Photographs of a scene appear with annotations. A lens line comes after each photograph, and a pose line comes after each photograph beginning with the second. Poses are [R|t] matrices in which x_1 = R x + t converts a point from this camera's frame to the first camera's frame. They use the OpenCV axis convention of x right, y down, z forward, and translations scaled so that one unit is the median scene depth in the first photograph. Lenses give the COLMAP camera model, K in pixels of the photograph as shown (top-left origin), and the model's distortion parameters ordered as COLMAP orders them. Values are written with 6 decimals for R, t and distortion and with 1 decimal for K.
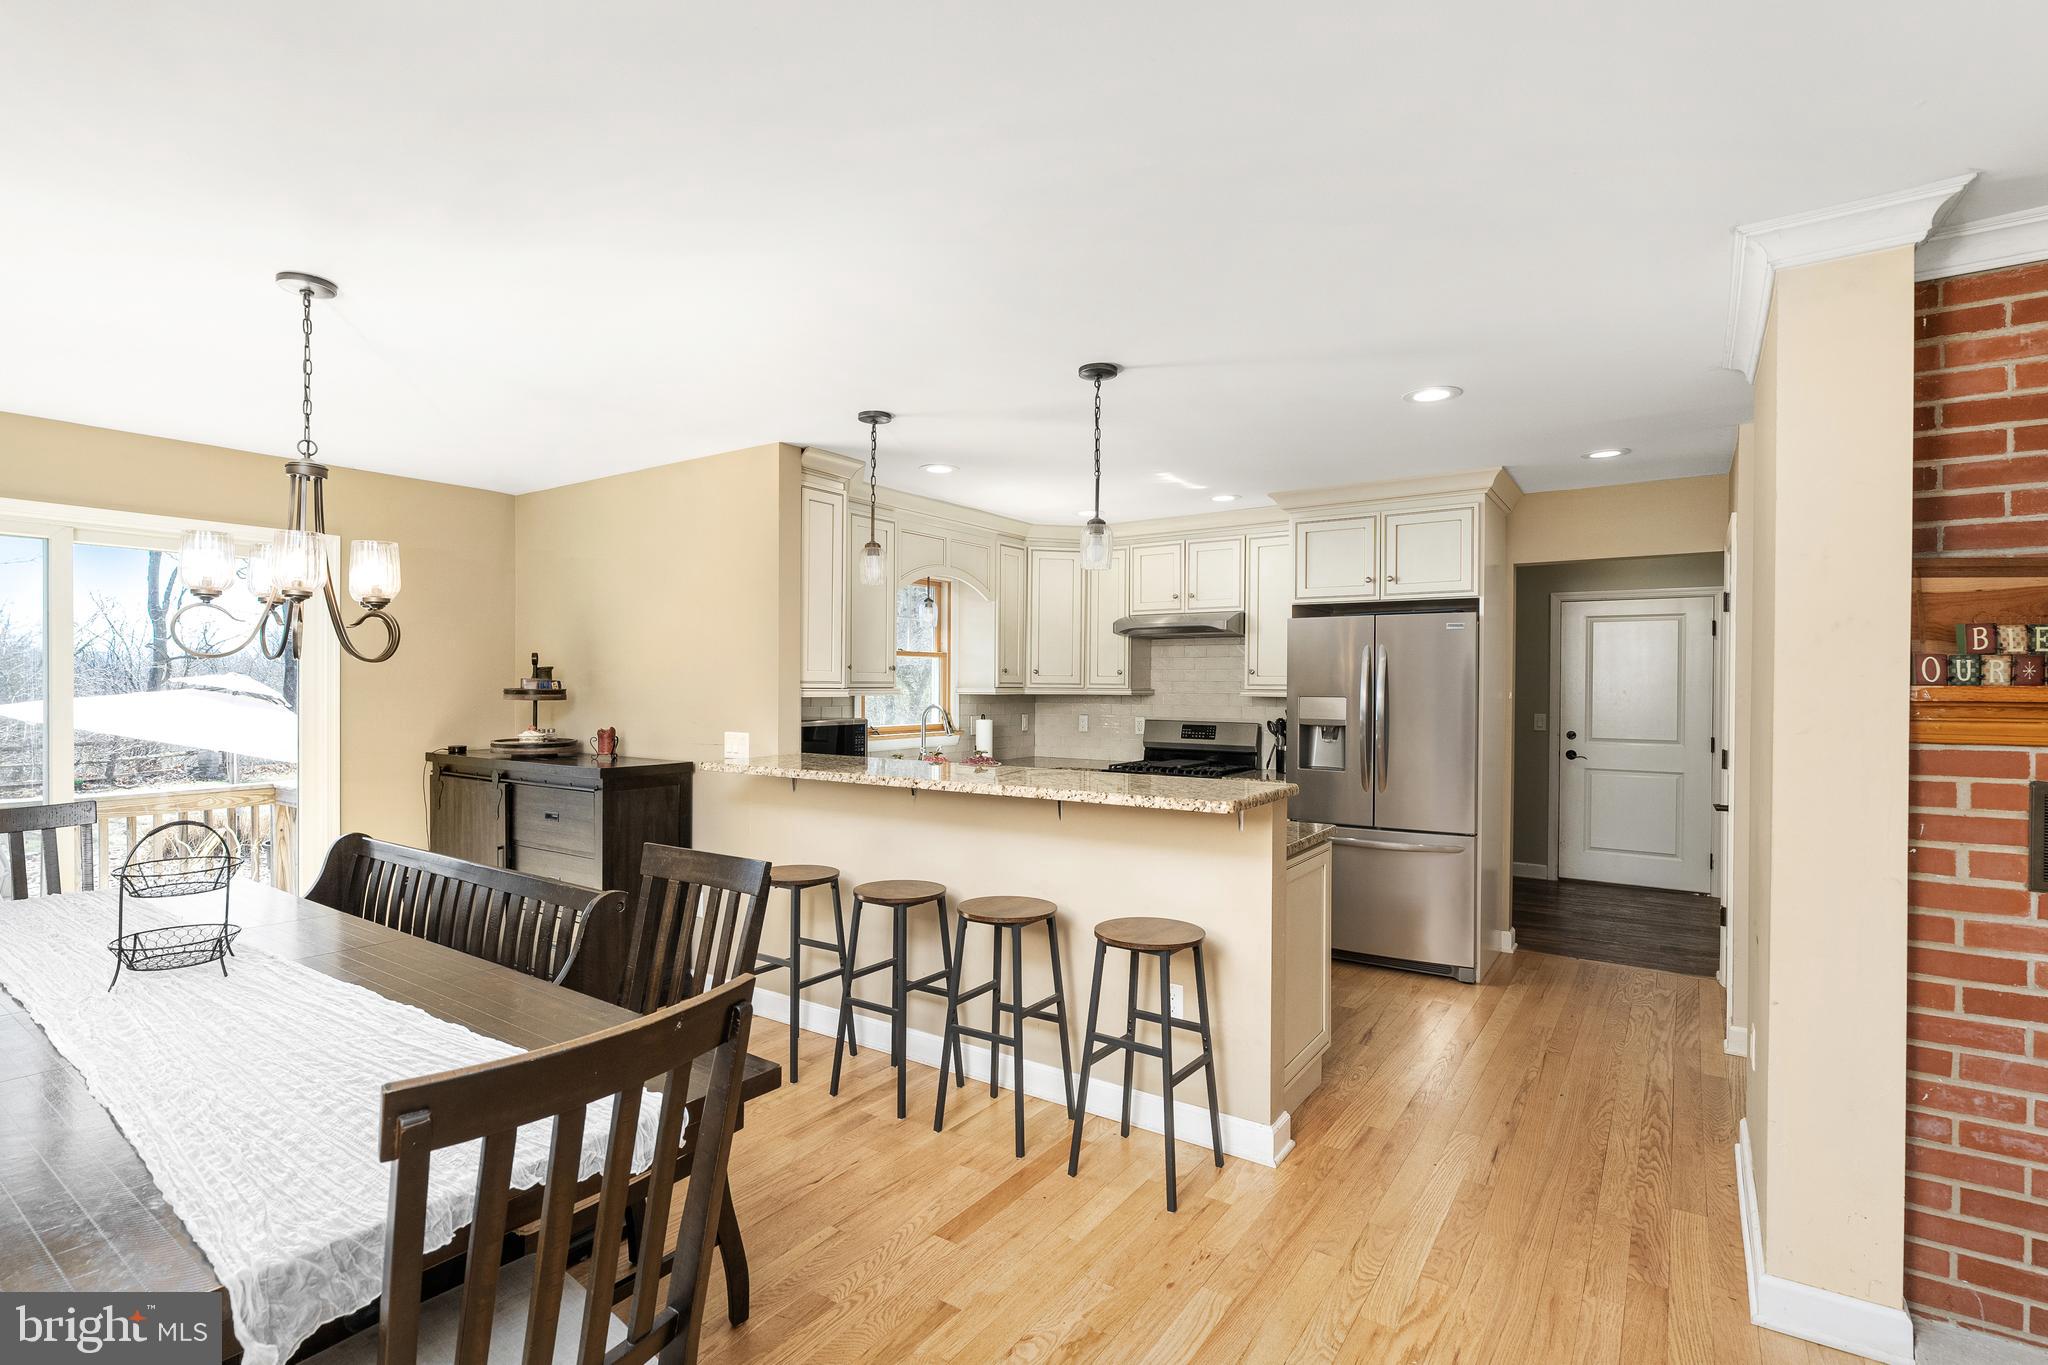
lens RADIAL K [[995.9, 0, 1021.5], [0, 995.9, 681.8], [0, 0, 1]] dist [-0.009546, 0.003913]
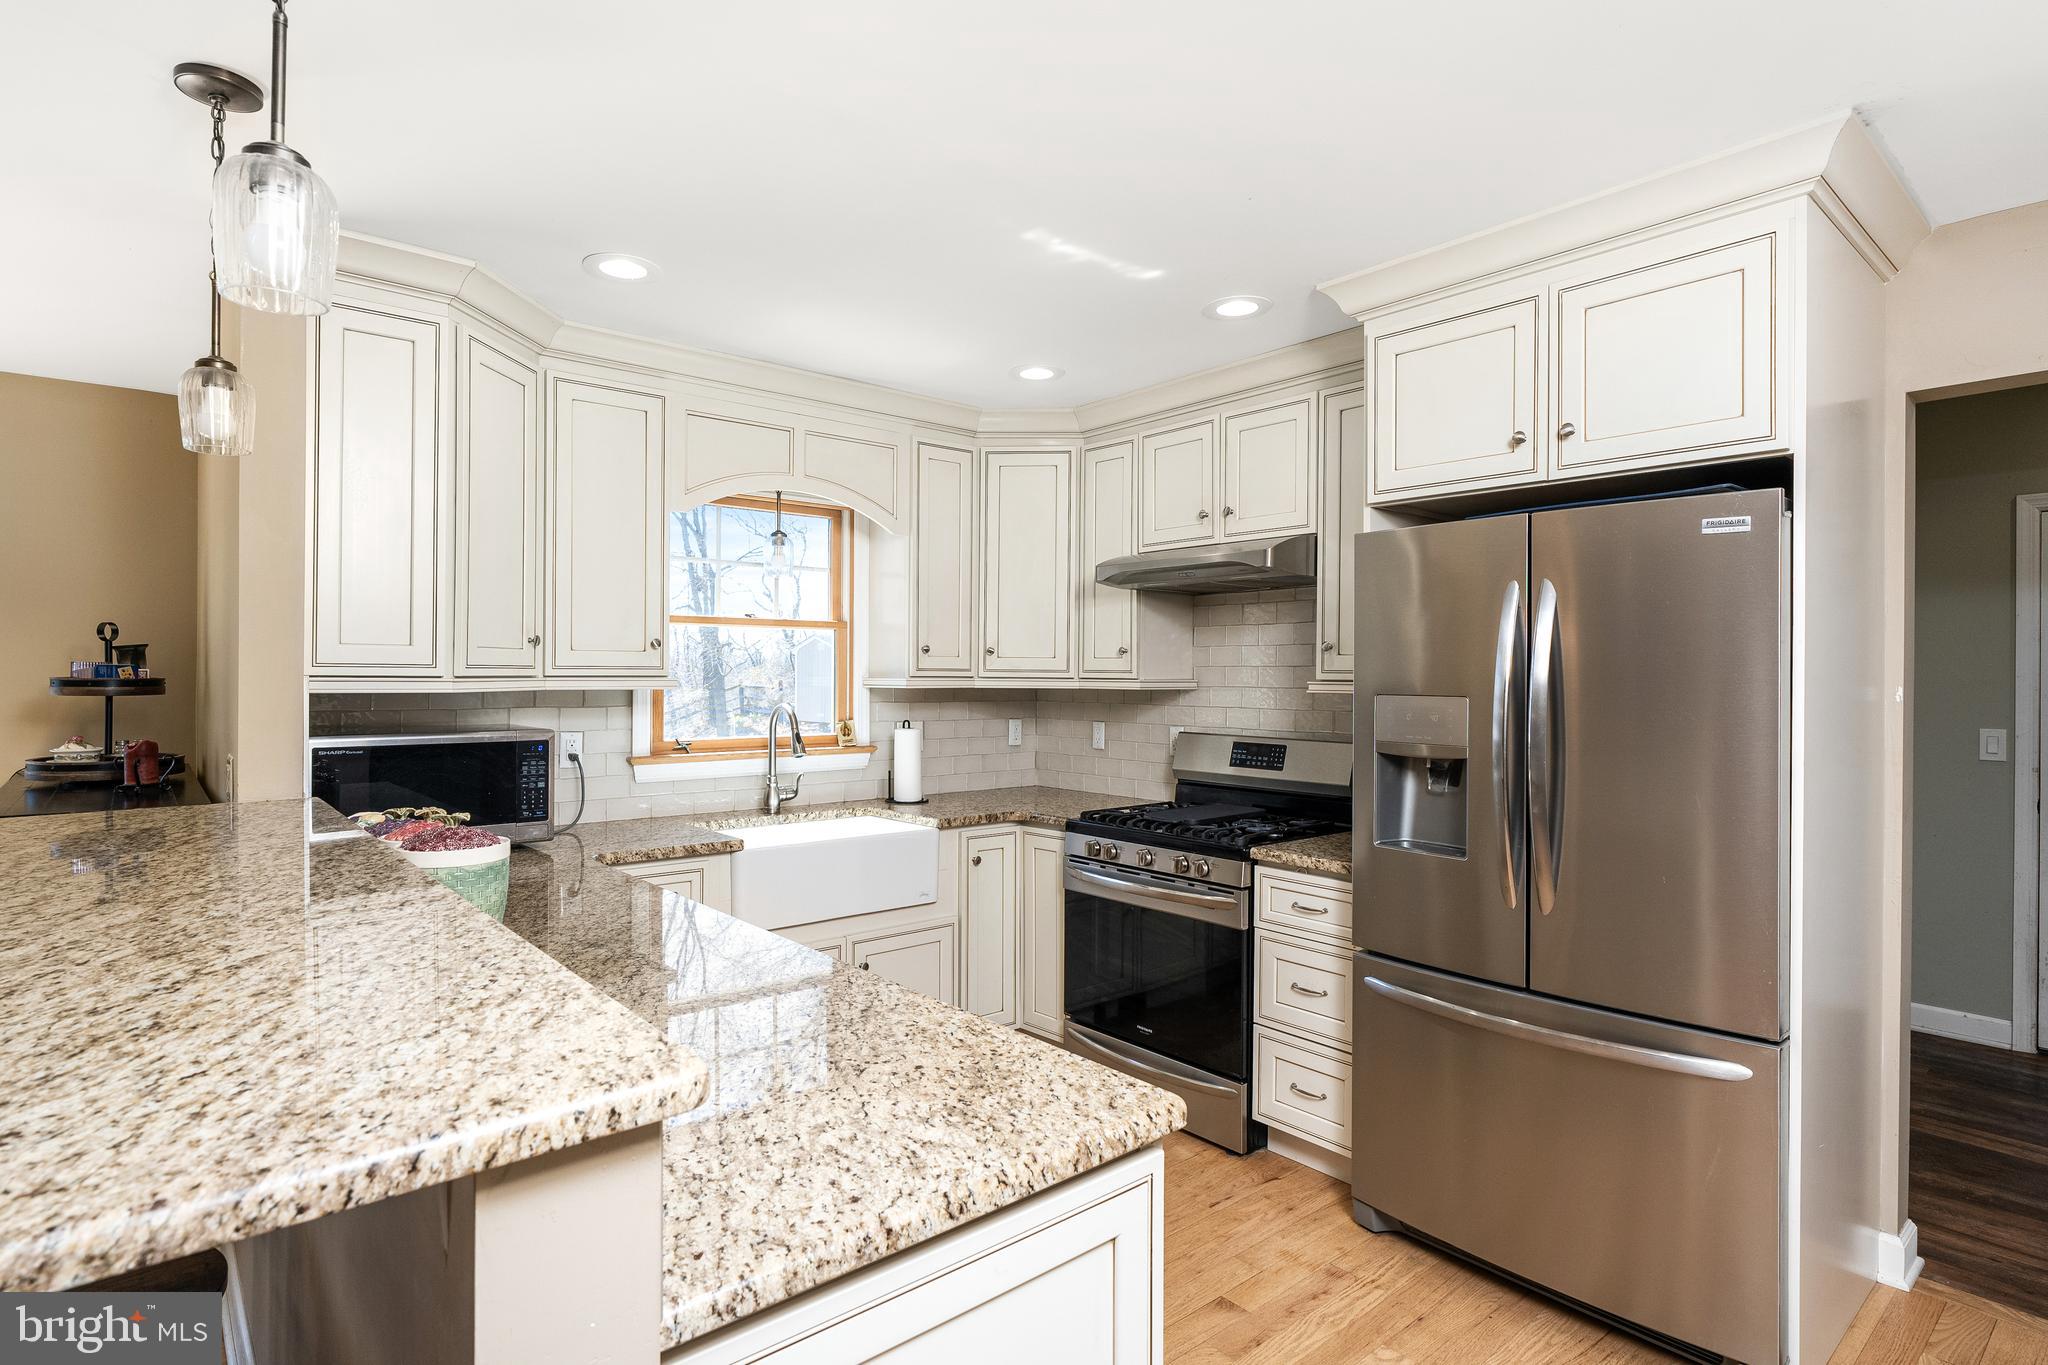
lens RADIAL K [[1058.0, 0, 1011.2], [0, 1058.0, 674.7], [0, 0, 1]] dist [-0.021473, -0.000776]
pose [[0.963219, -0.000633, -0.268719, 0.205983], [0.000838, 0.999999, 0.000649, 0.003893], [0.268718, -0.000851, 0.963219, 0.387362]]
